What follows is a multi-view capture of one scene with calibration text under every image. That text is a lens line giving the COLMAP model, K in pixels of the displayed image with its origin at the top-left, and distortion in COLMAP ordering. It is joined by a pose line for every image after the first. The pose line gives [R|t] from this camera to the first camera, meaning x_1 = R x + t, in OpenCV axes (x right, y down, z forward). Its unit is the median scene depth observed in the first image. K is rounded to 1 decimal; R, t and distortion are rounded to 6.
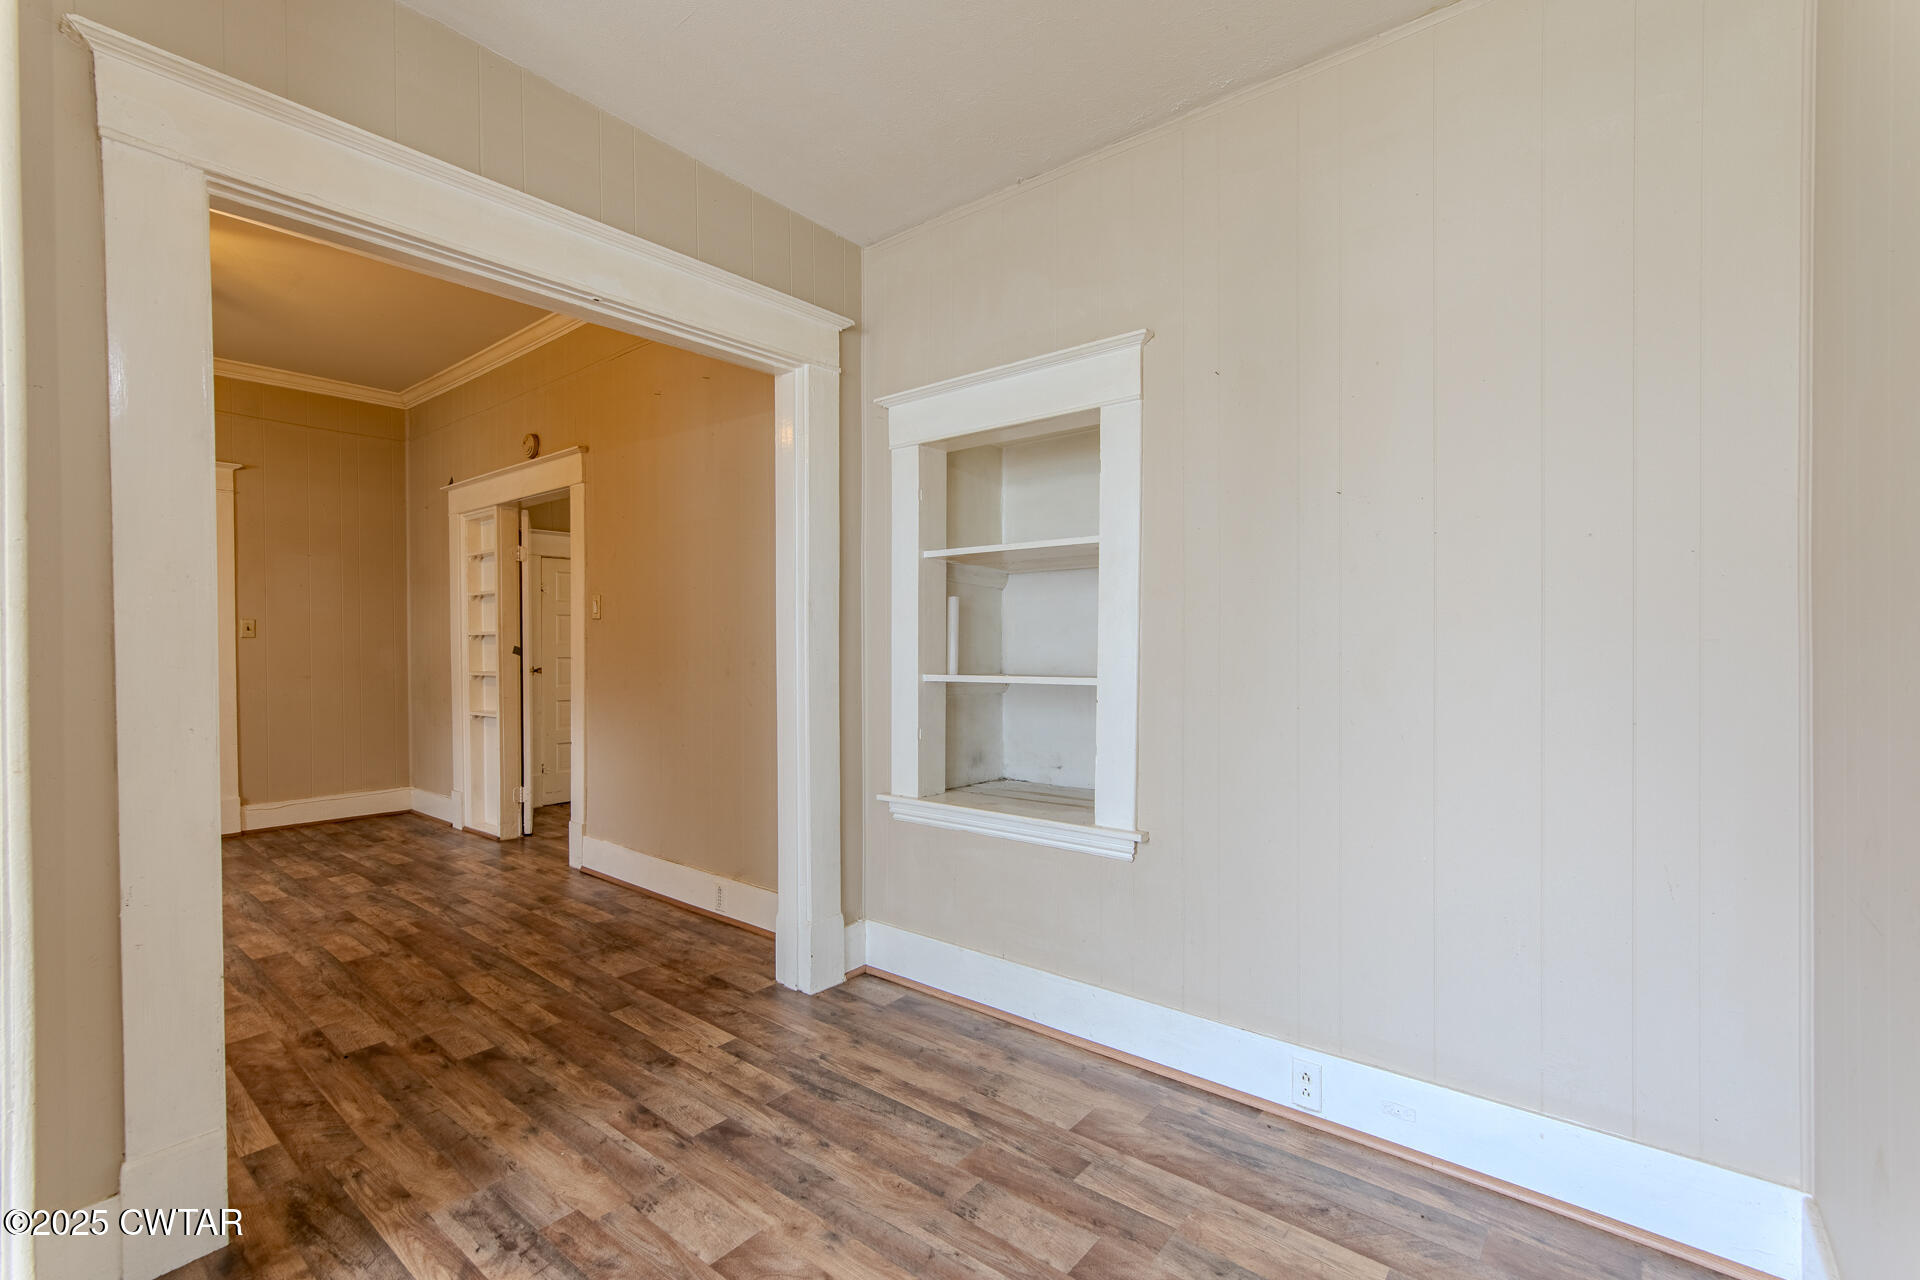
lens RADIAL K [[837.2, 0, 948.2], [0, 837.2, 651.4], [0, 0, 1]] dist [-0.002502, 0.001547]
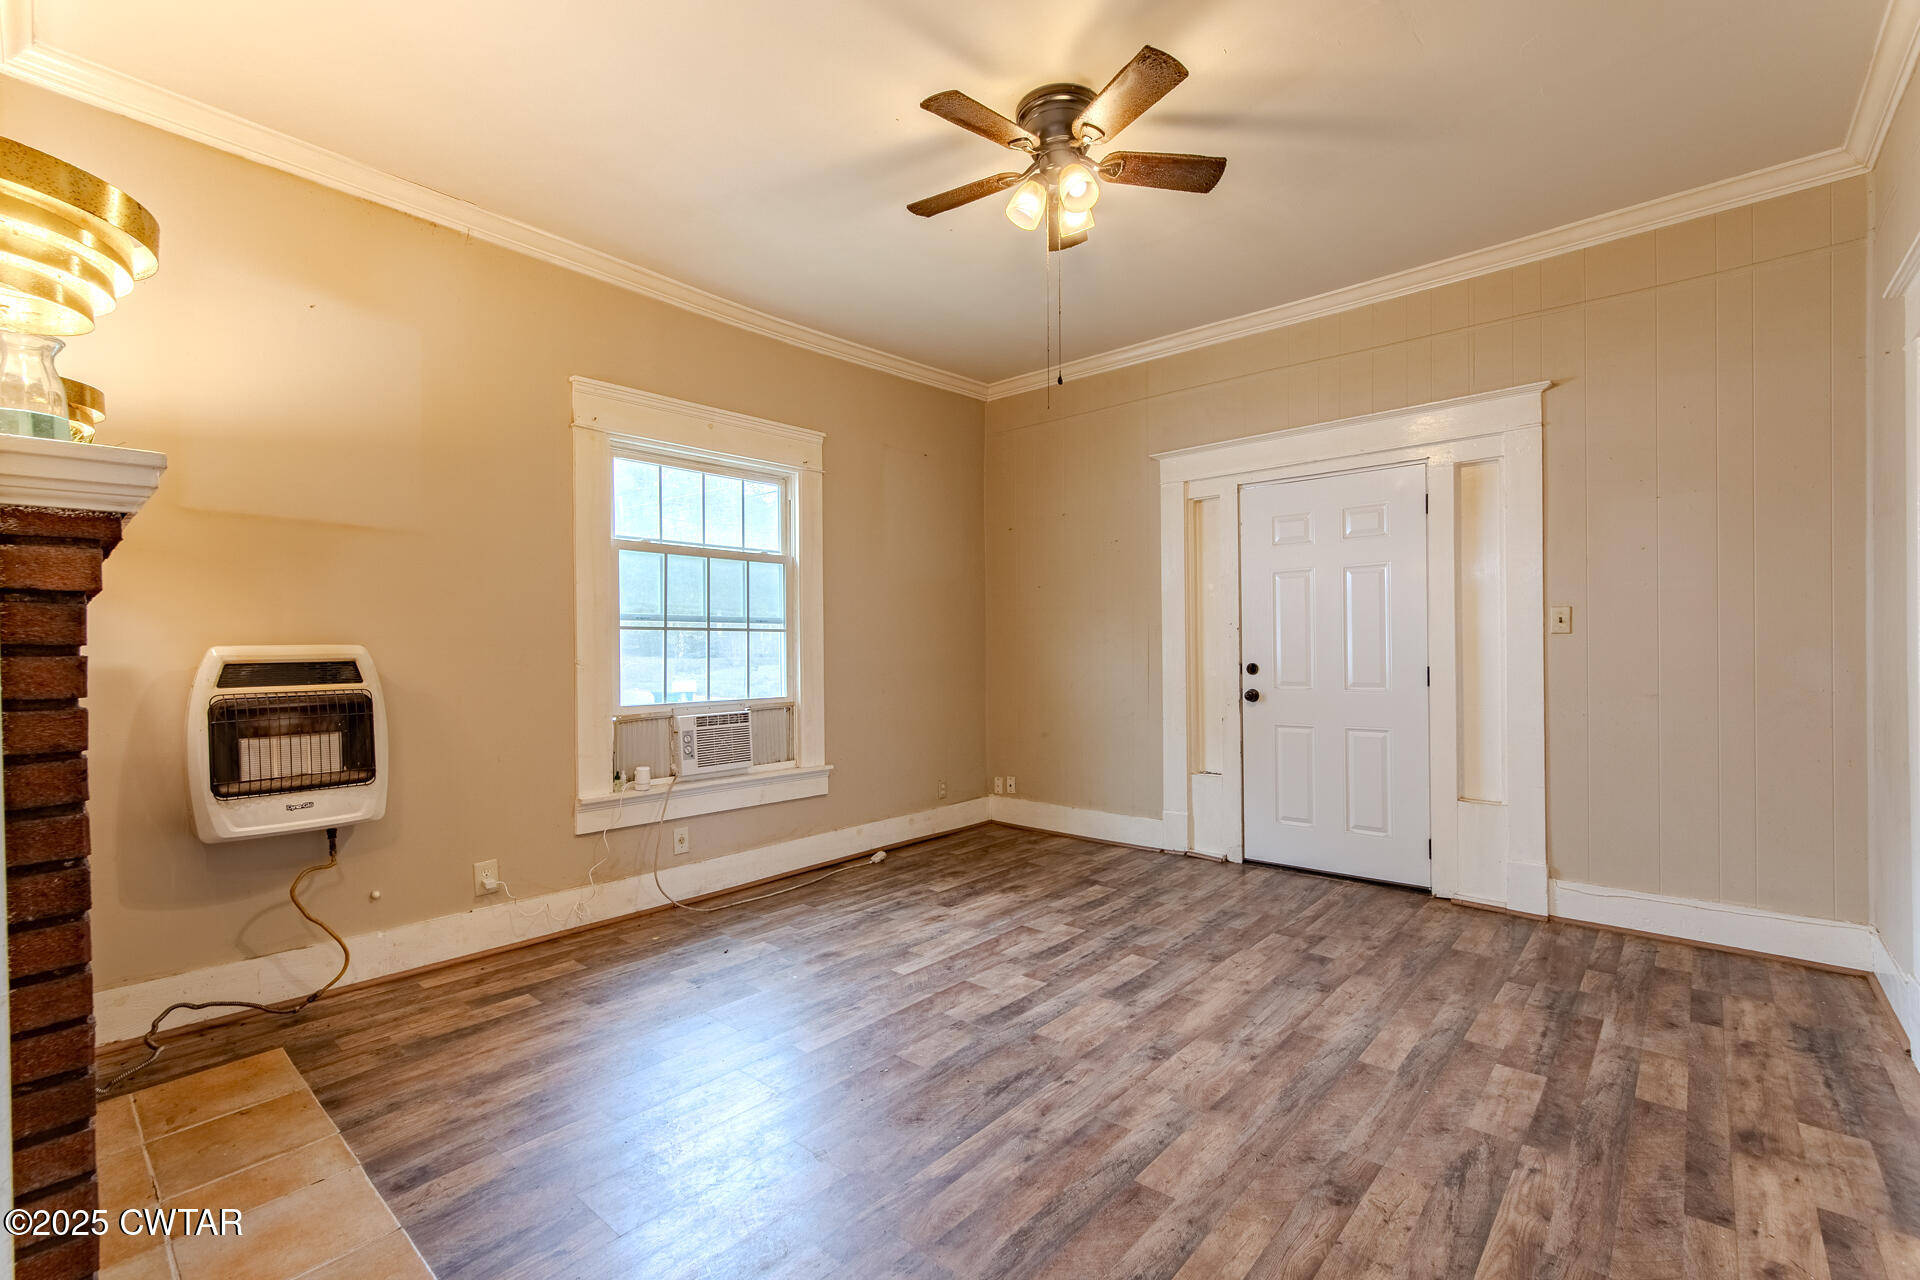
lens RADIAL K [[837.2, 0, 958.6], [0, 837.2, 652.4], [0, 0, 1]] dist [-0.002502, 0.001547]
pose [[-0.034627, 0.006509, -0.999379, -0.146965], [0.001282, 0.999978, 0.006469, -0.006746], [0.999399, -0.001057, -0.034635, 0.558778]]
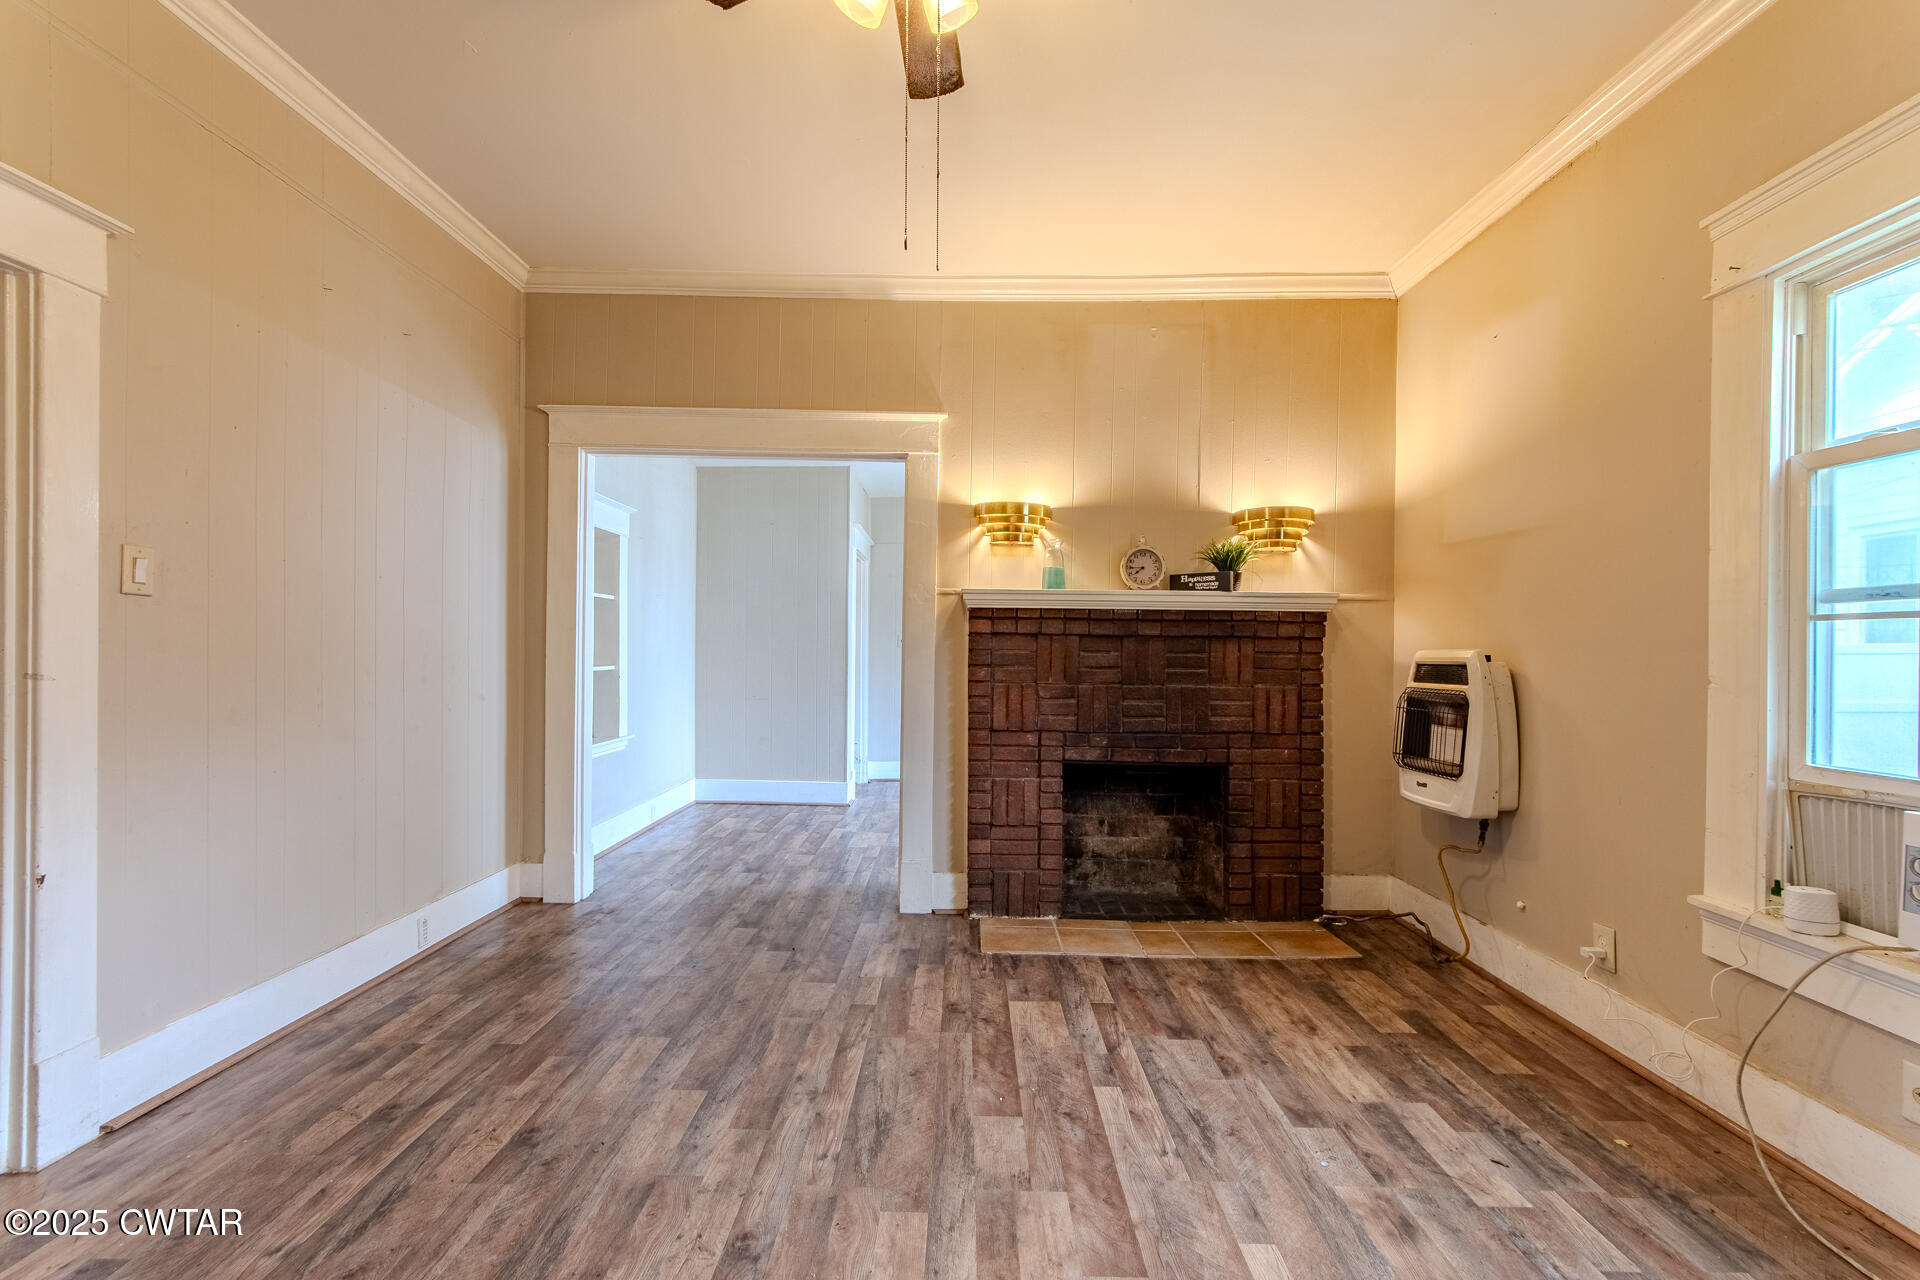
lens RADIAL K [[837.2, 0, 951.7], [0, 837.2, 651.4], [0, 0, 1]] dist [-0.002502, 0.001547]
pose [[-0.624874, -0.007222, 0.780693, -0.947700], [-0.004841, 0.999974, 0.005376, -0.008817], [-0.780711, -0.000420, -0.624892, 0.801376]]
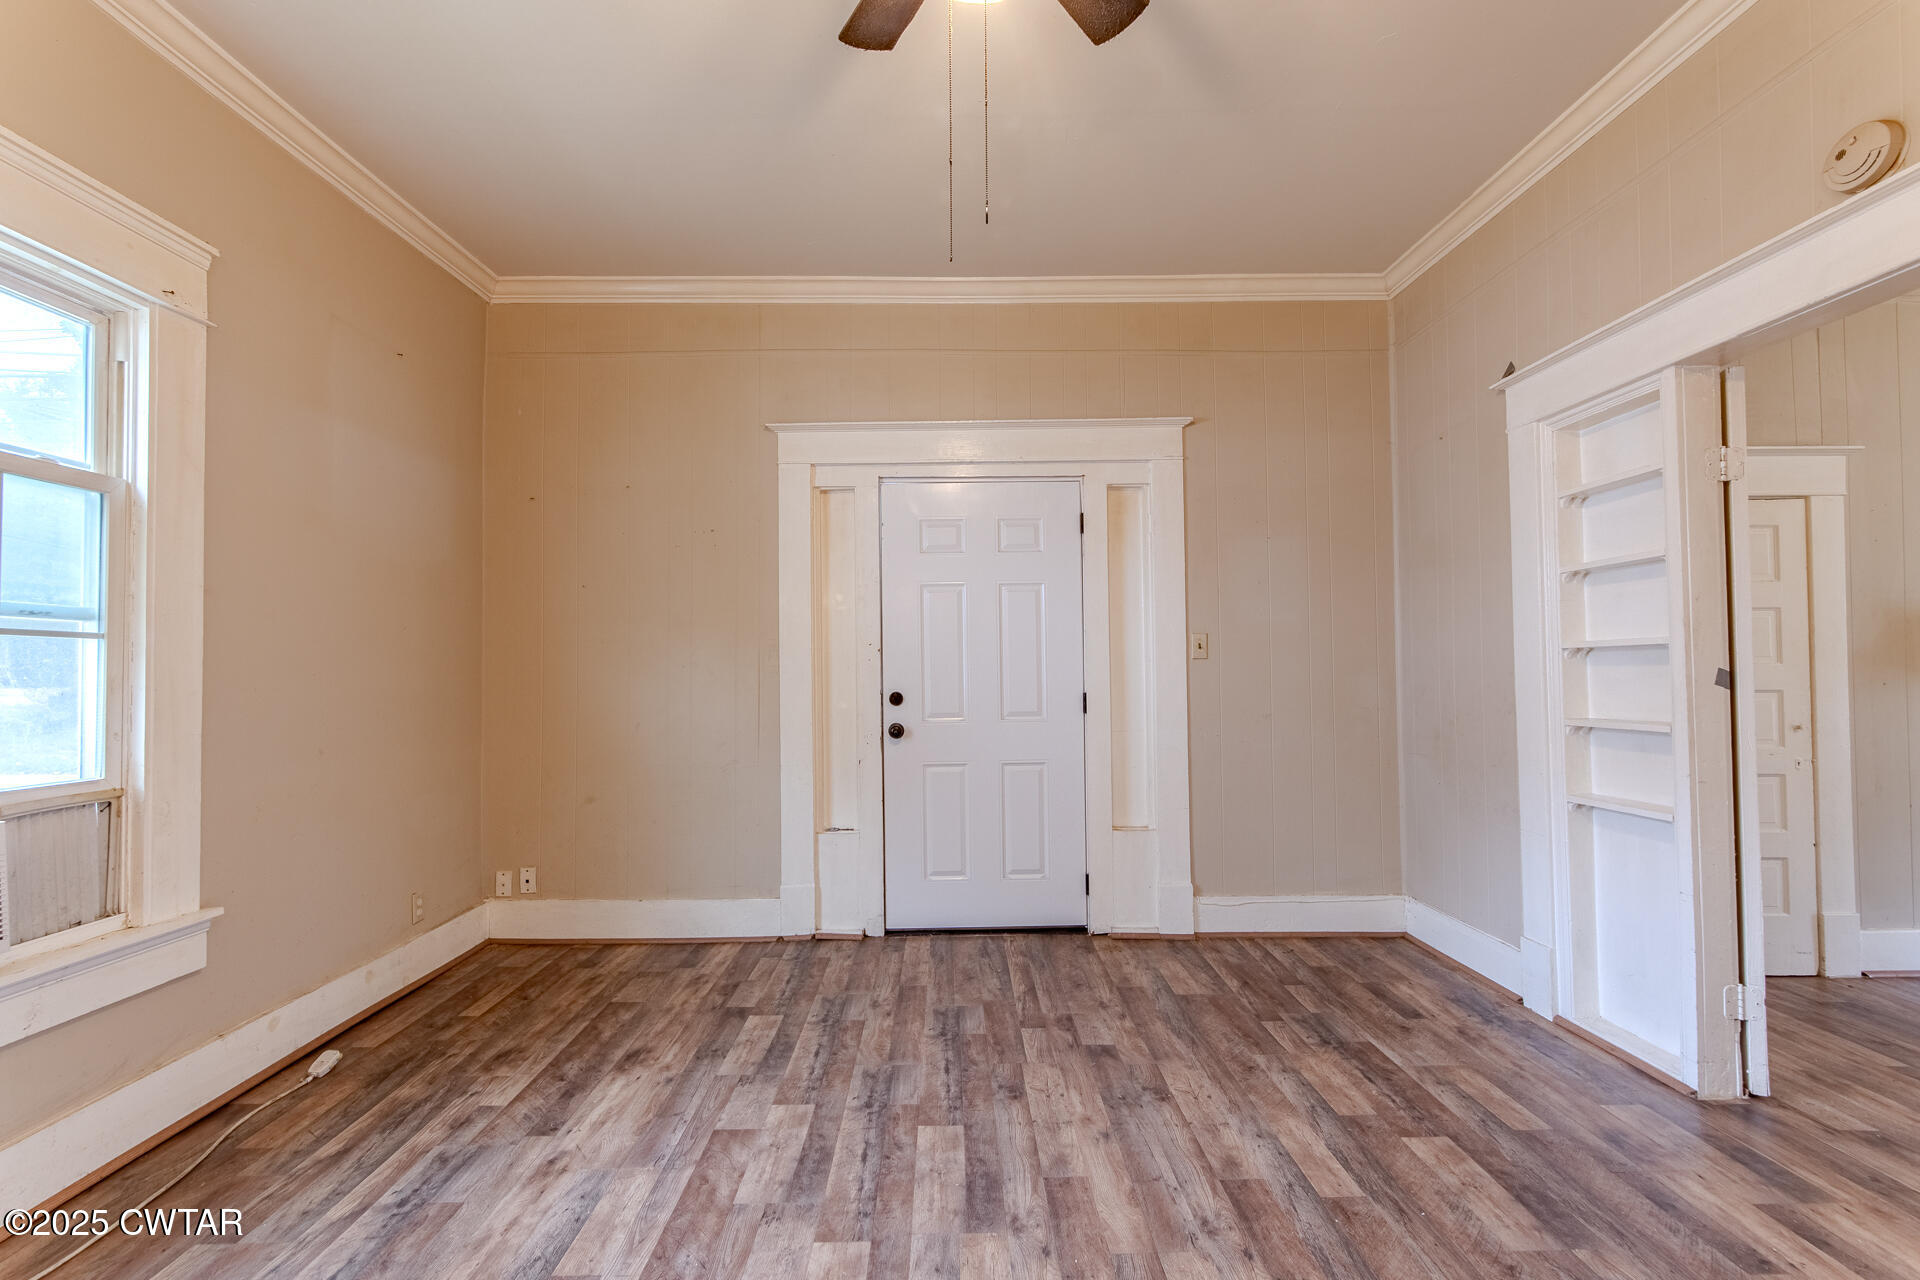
lens RADIAL K [[837.2, 0, 952.1], [0, 837.2, 651.6], [0, 0, 1]] dist [-0.002502, 0.001547]
pose [[0.643716, -0.021717, -0.764956, -0.446786], [0.002233, 0.999646, -0.026501, -0.004823], [0.765261, 0.015351, 0.643537, 0.398248]]
